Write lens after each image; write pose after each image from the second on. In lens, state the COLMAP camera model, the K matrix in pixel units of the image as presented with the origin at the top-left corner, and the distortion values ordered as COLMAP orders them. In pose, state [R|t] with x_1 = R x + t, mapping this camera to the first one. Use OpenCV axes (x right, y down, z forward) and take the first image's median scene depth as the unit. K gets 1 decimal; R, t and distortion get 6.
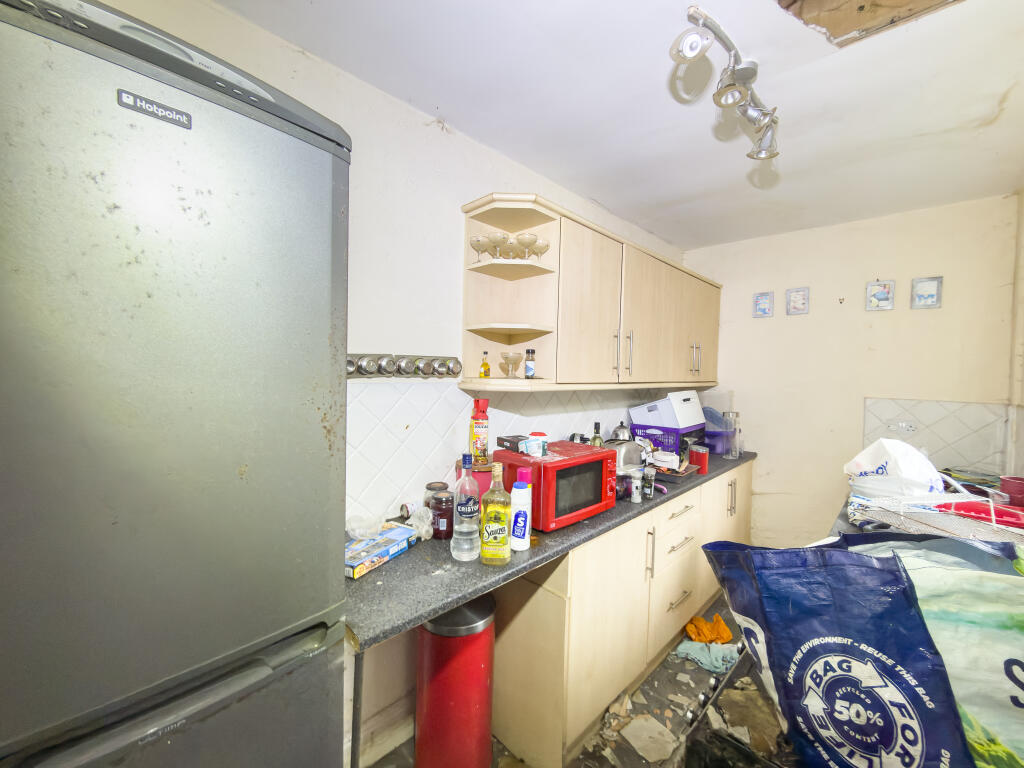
lens RADIAL K [[402.5, 0, 513.9], [0, 402.5, 382.9], [0, 0, 1]] dist [-0.009556, 0.000926]
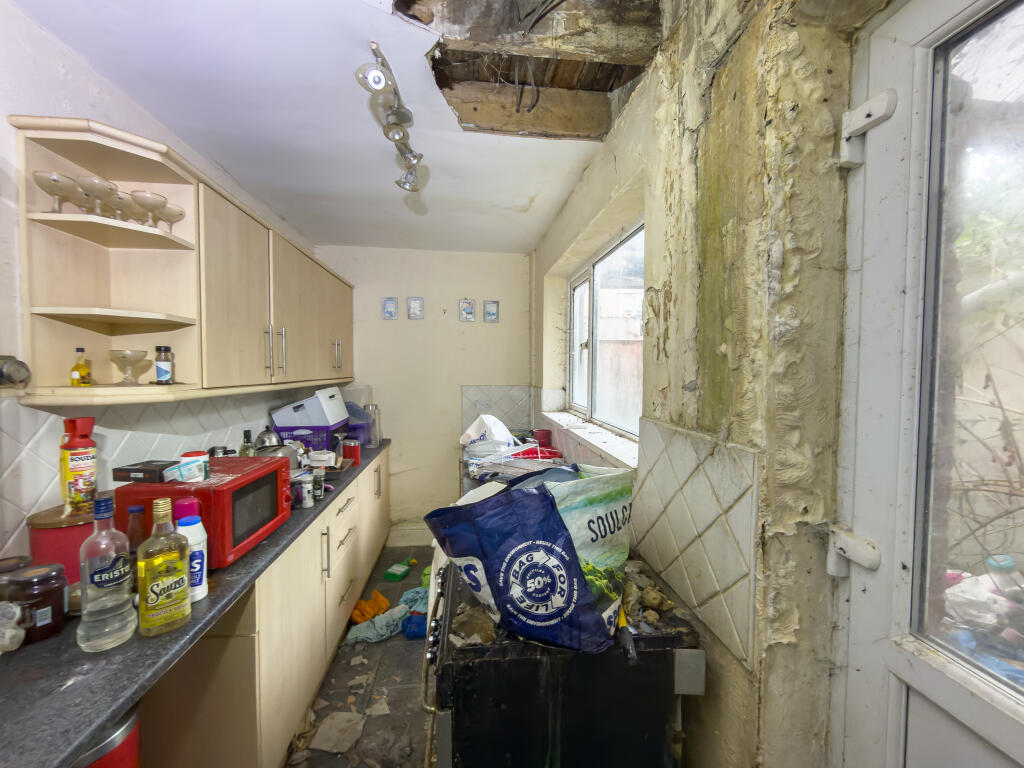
lens RADIAL K [[402.5, 0, 513.9], [0, 402.5, 382.9], [0, 0, 1]] dist [-0.009556, 0.000926]
pose [[0.640141, -0.043449, 0.767028, -0.129406], [0.033645, 0.999027, 0.028512, -0.014159], [-0.767520, 0.007555, 0.640980, 0.000765]]
